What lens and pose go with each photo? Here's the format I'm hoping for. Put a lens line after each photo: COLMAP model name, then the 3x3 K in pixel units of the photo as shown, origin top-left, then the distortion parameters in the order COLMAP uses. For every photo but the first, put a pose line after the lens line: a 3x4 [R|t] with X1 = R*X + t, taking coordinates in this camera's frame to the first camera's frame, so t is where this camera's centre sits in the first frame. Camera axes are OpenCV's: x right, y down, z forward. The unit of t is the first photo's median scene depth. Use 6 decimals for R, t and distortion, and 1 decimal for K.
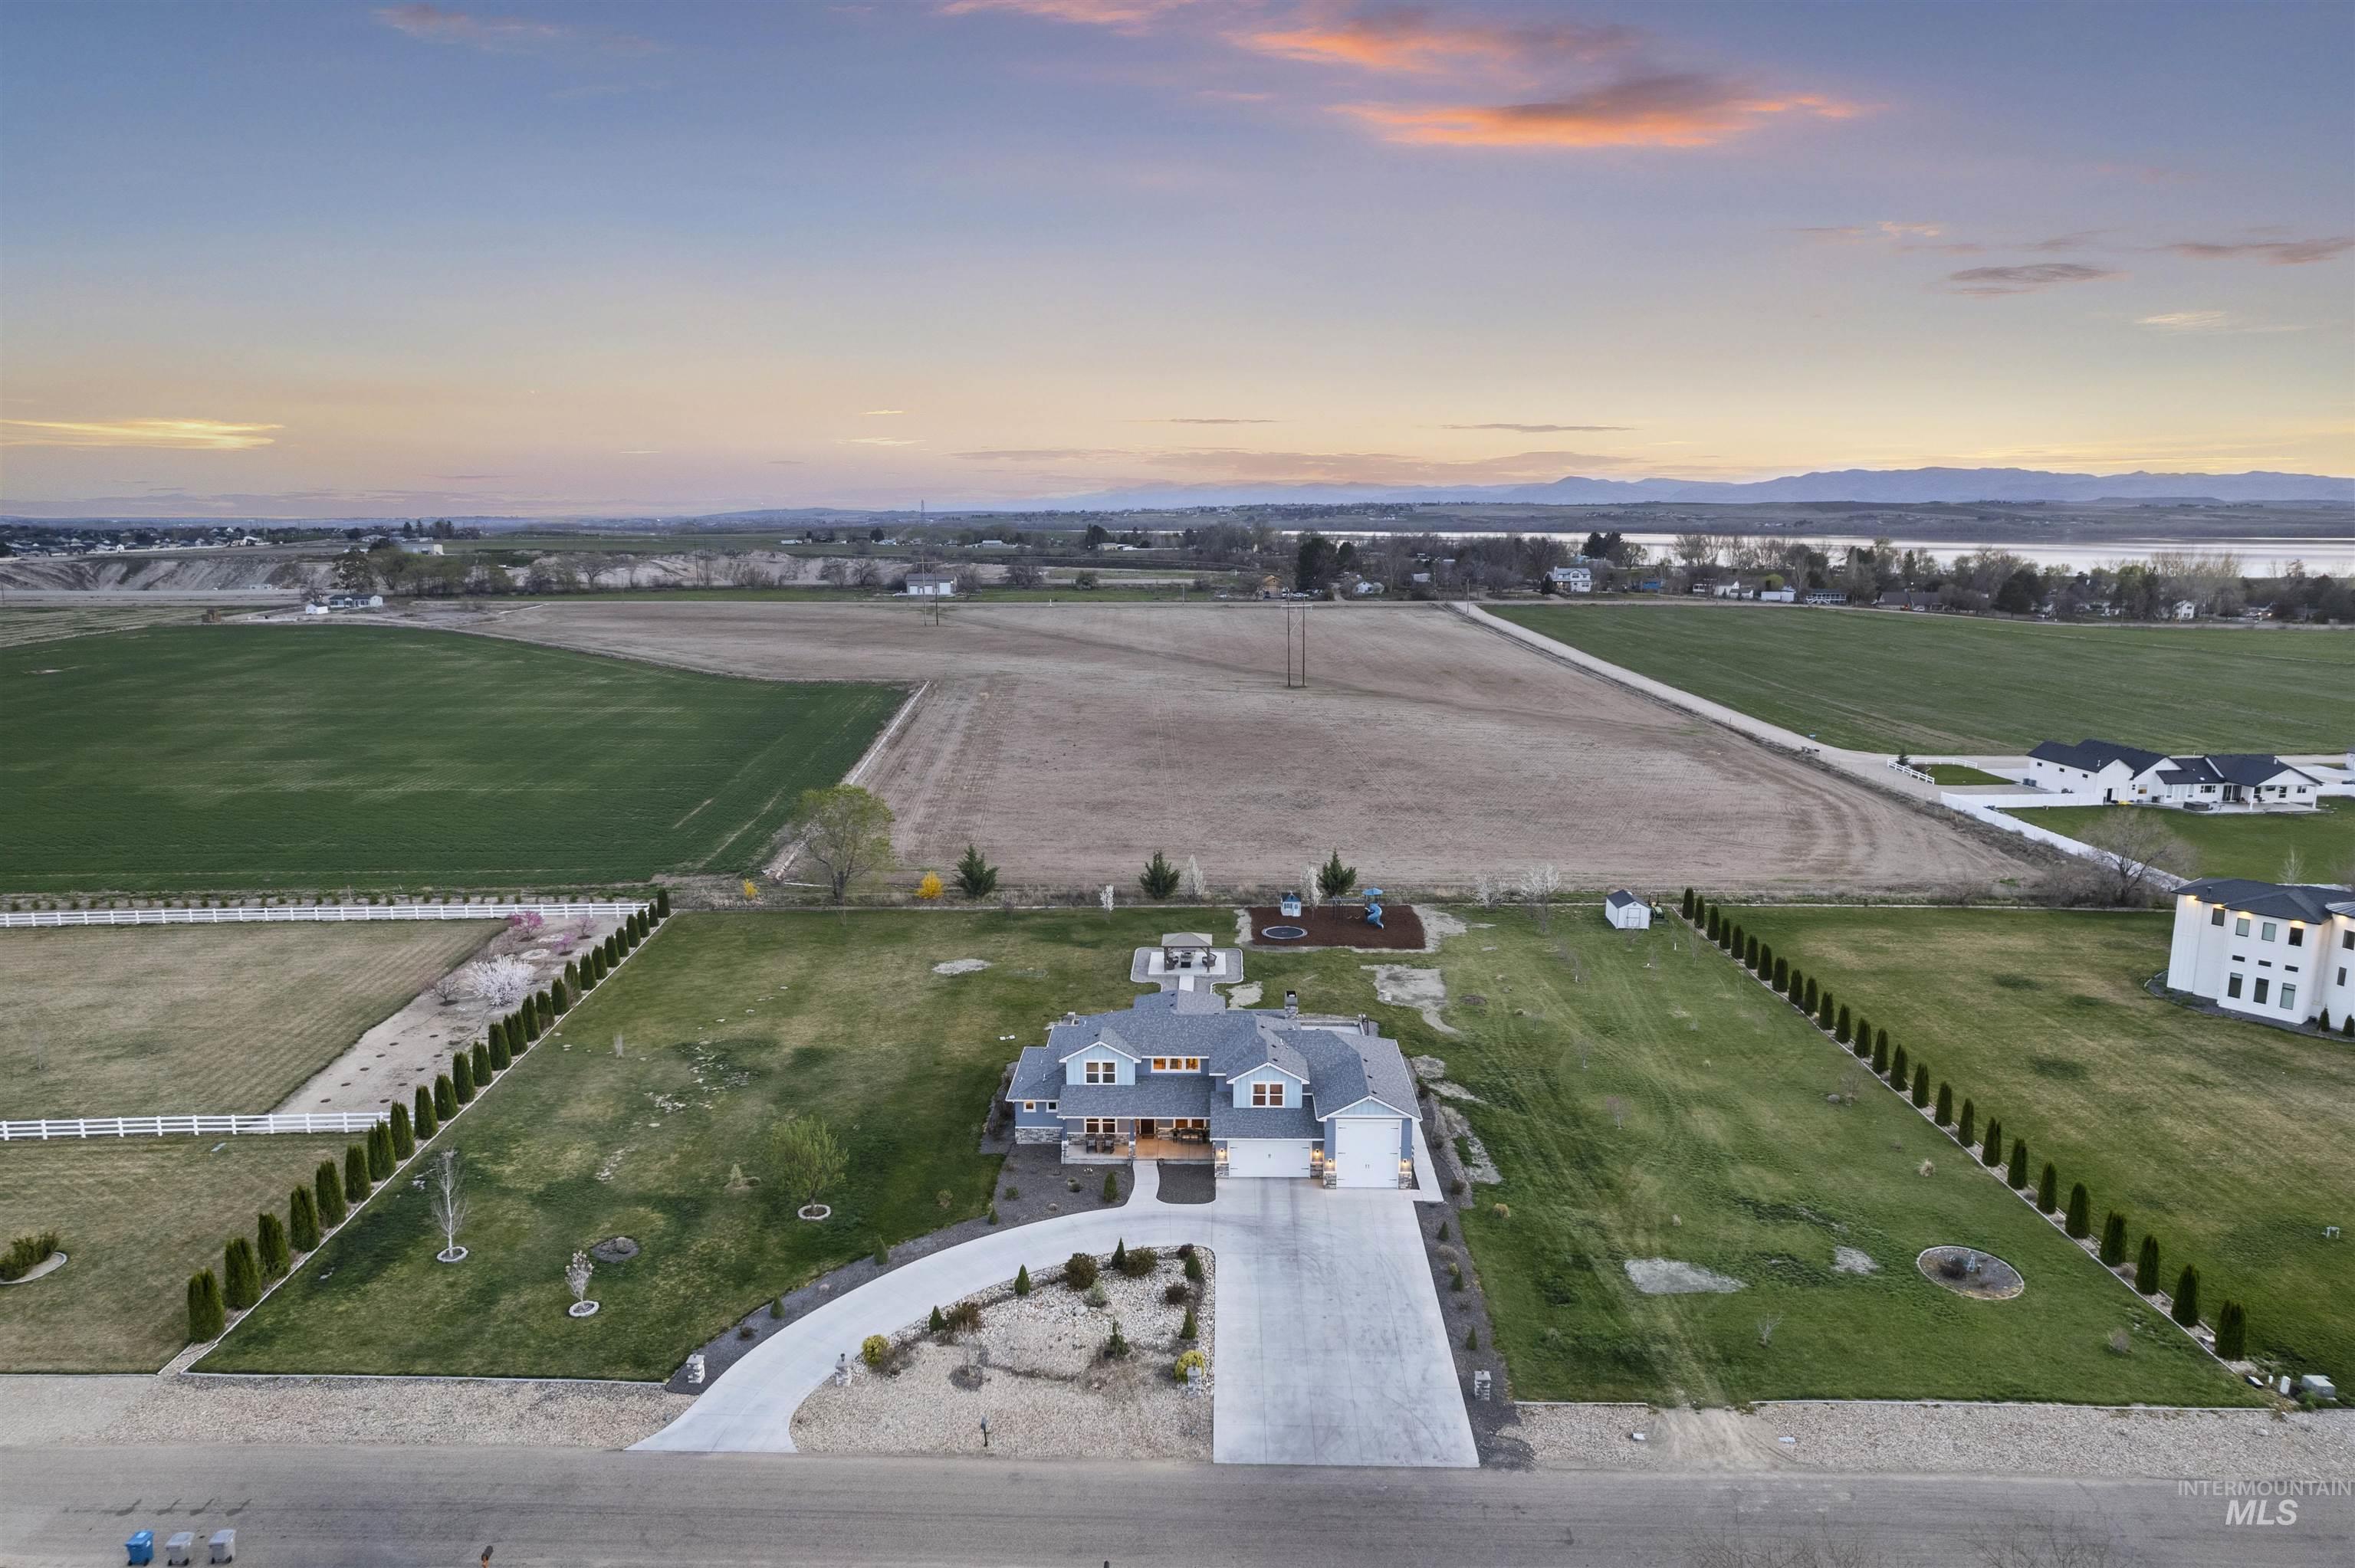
lens RADIAL K [[1492.4, 0, 1188.7], [0, 1492.4, 794.5], [0, 0, 1]] dist [-0.045462, 0.002083]
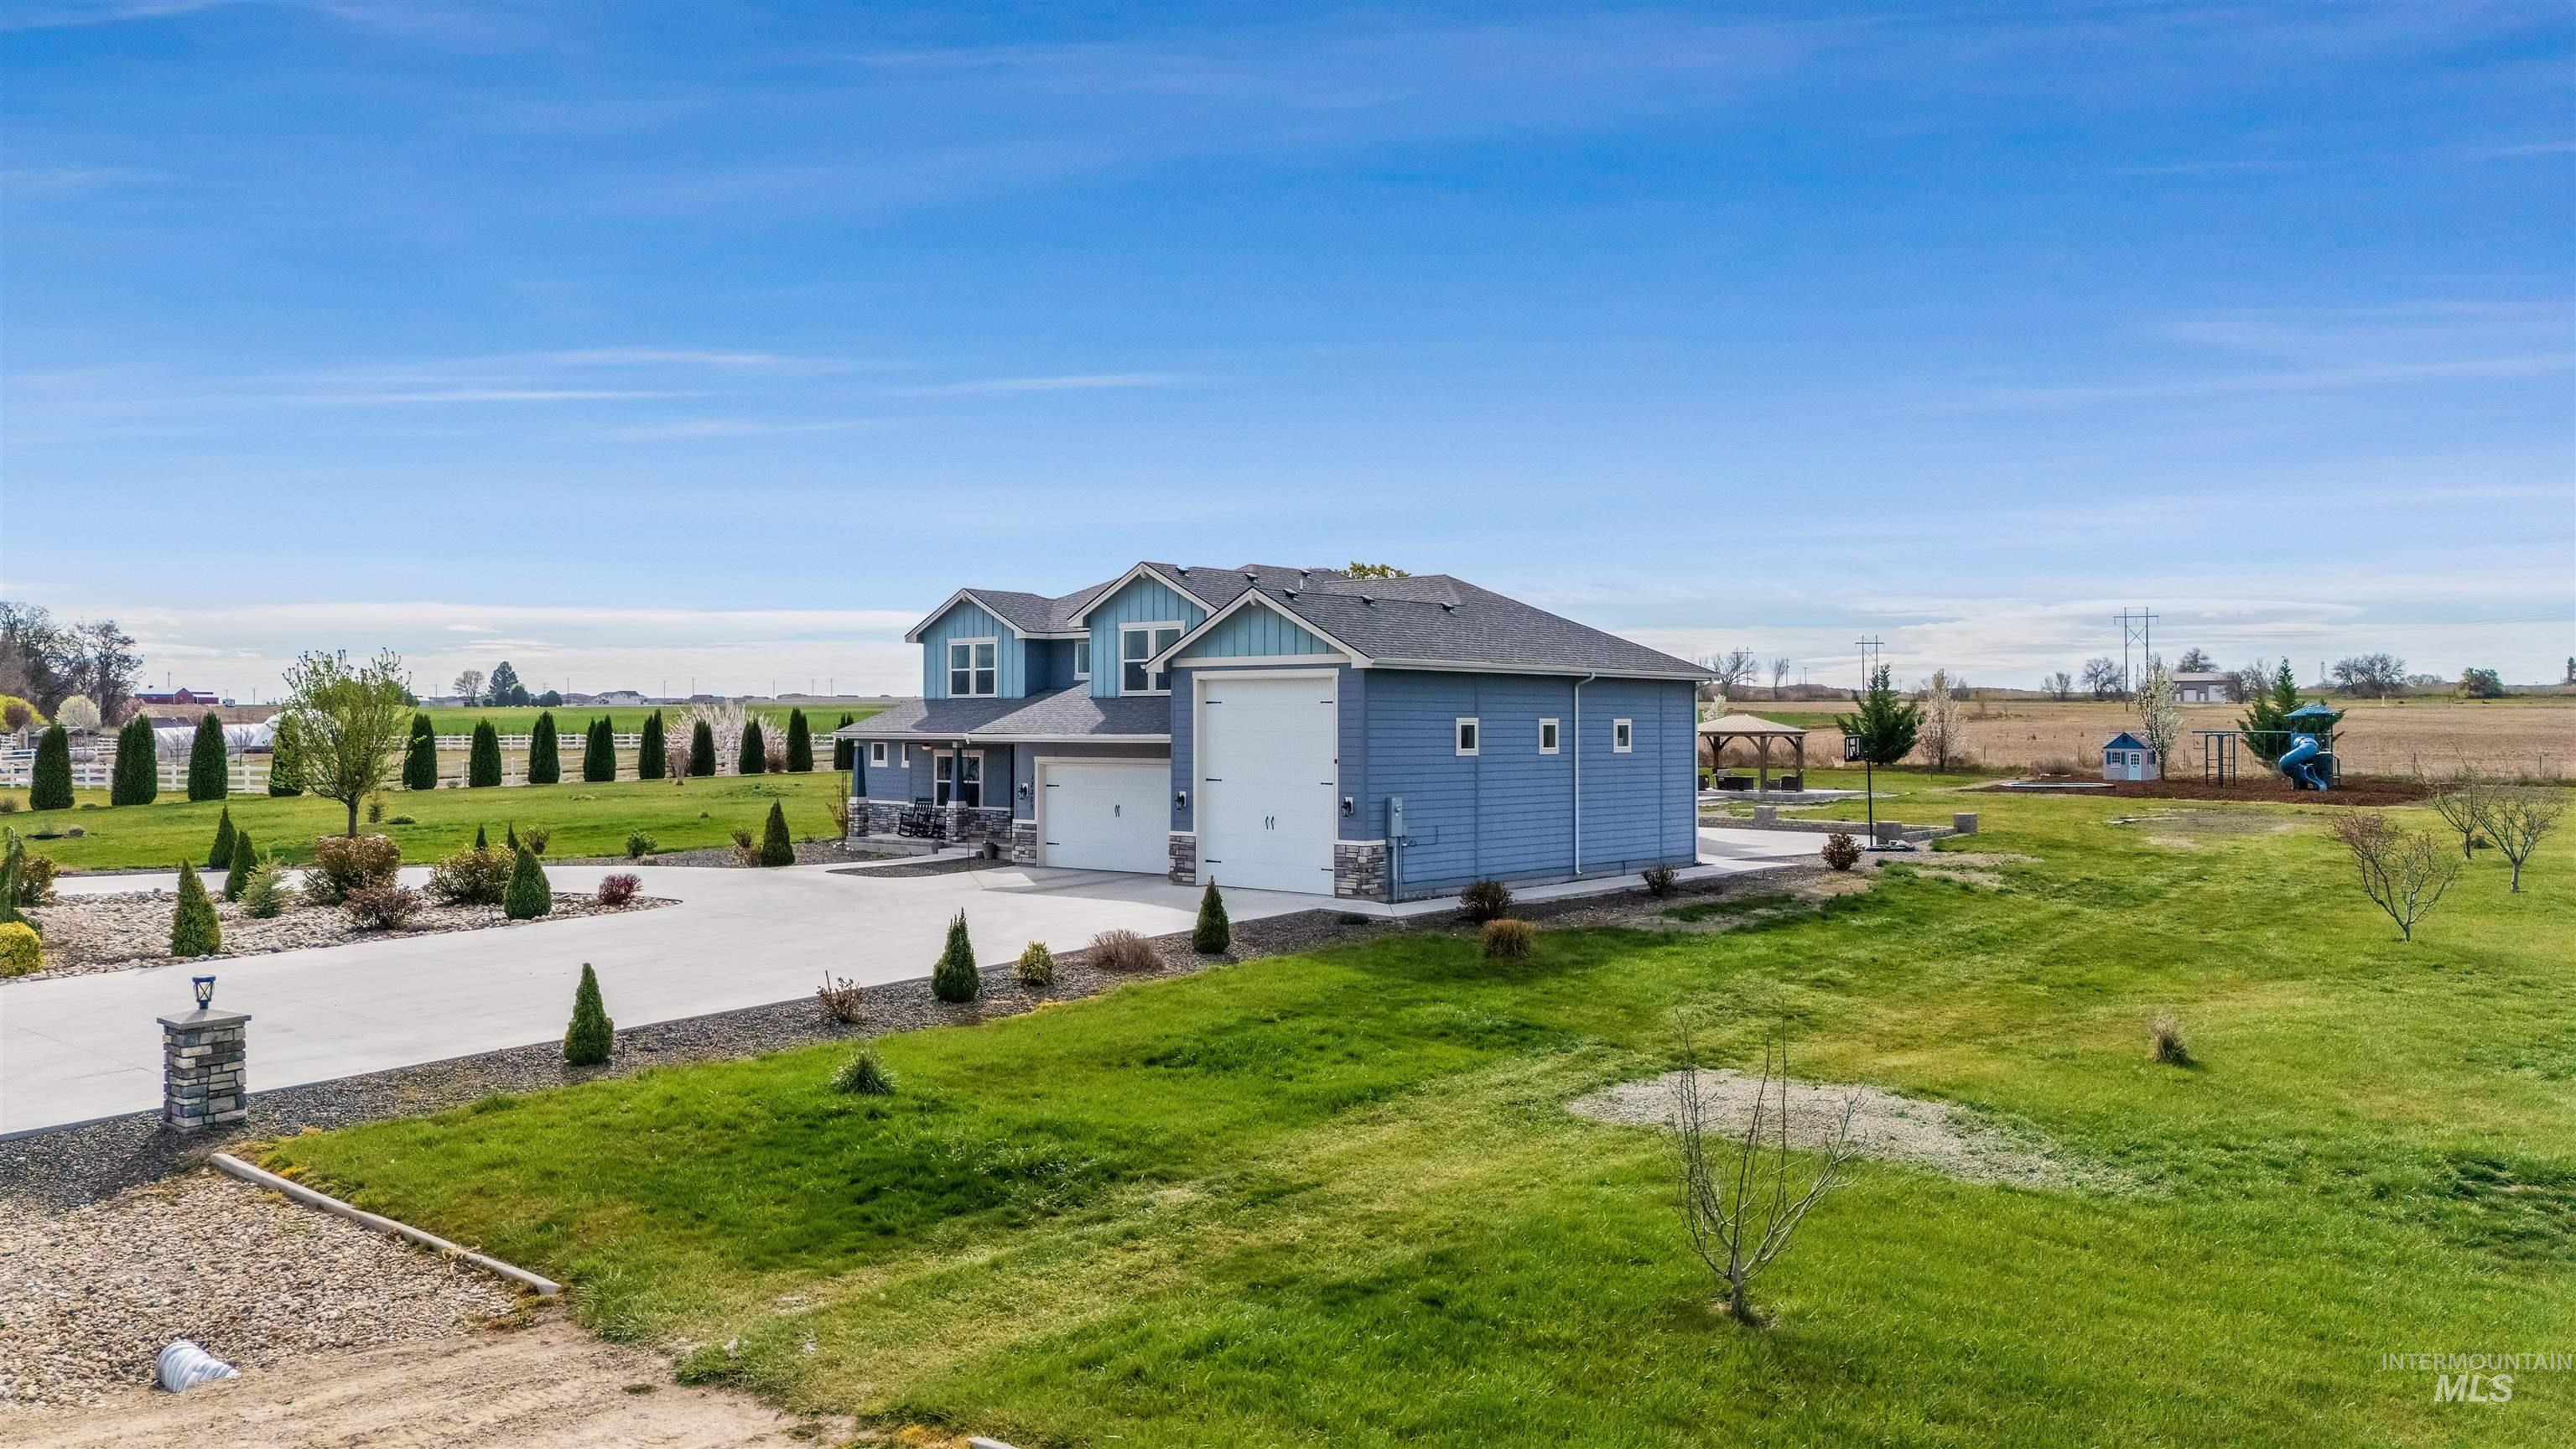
lens RADIAL K [[1880.2, 0, 1288.0], [0, 1880.2, 724.5], [0, 0, 1]] dist [0.085510, -0.092505]
pose [[0.770688, 0.001456, -0.637211, 0.387999], [-0.113810, 0.984233, -0.135400, 0.280099], [0.626966, 0.176872, 0.758702, 0.661655]]
